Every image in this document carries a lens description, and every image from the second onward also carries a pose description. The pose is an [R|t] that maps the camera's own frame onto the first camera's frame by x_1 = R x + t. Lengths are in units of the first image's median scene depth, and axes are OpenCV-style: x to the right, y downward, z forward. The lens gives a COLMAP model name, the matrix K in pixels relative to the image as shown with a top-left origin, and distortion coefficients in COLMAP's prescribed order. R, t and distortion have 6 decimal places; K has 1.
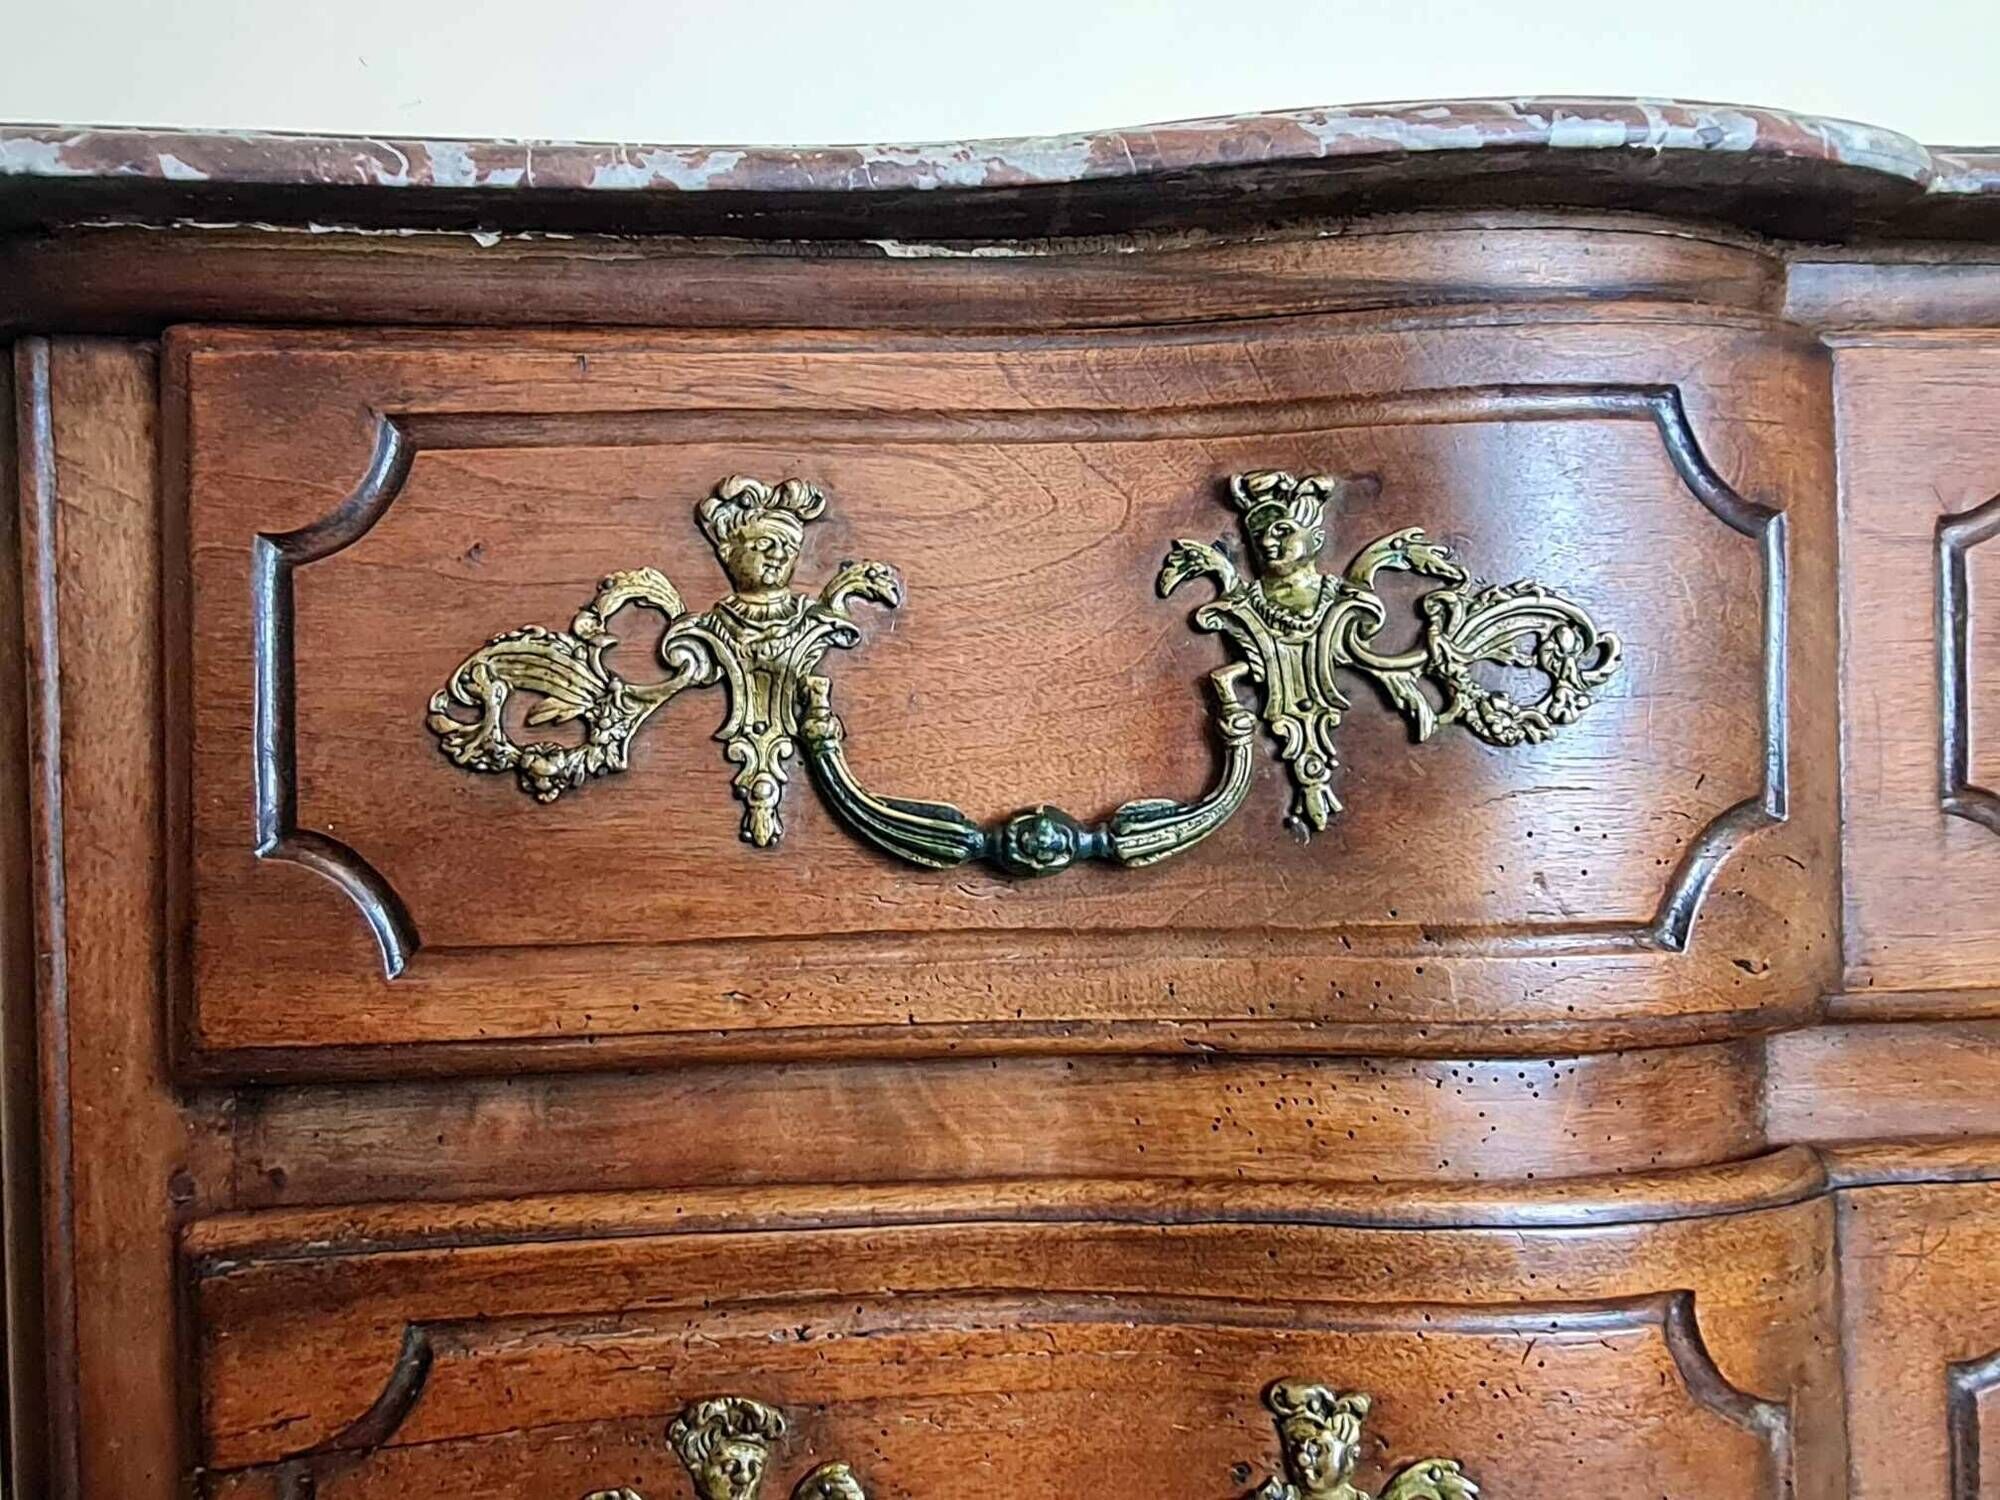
lens RADIAL K [[1467.7, 0, 970.5], [0, 1467.7, 744.9], [0, 0, 1]] dist [0.004496, 0.004258]
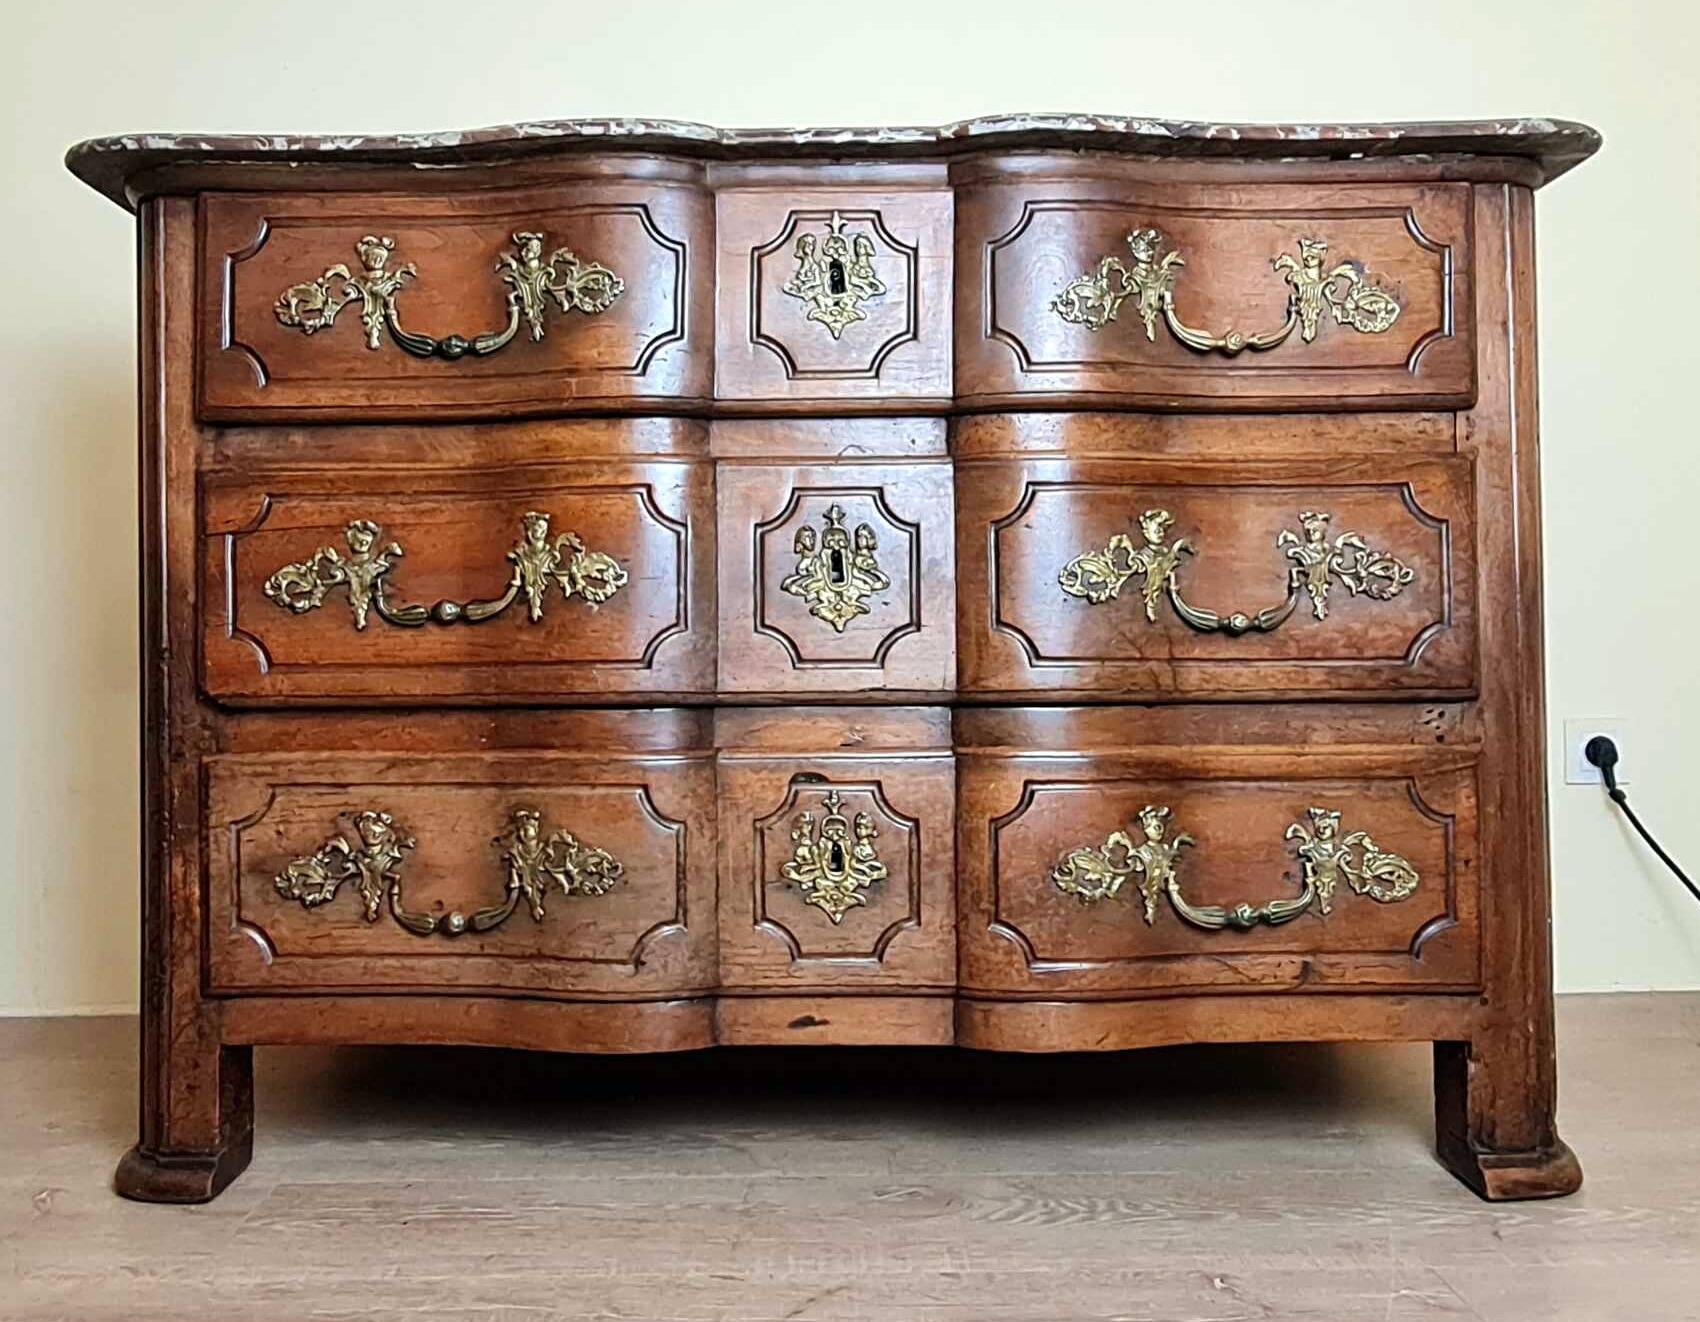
lens RADIAL K [[1494.8, 0, 809.1], [0, 1494.8, 633.6], [0, 0, 1]] dist [-0.007015, 0.032608]
pose [[0.996275, 0.011816, -0.085417, 1.116023], [-0.013425, 0.999743, -0.018287, 0.749903], [0.085179, 0.019365, 0.996177, -2.211717]]
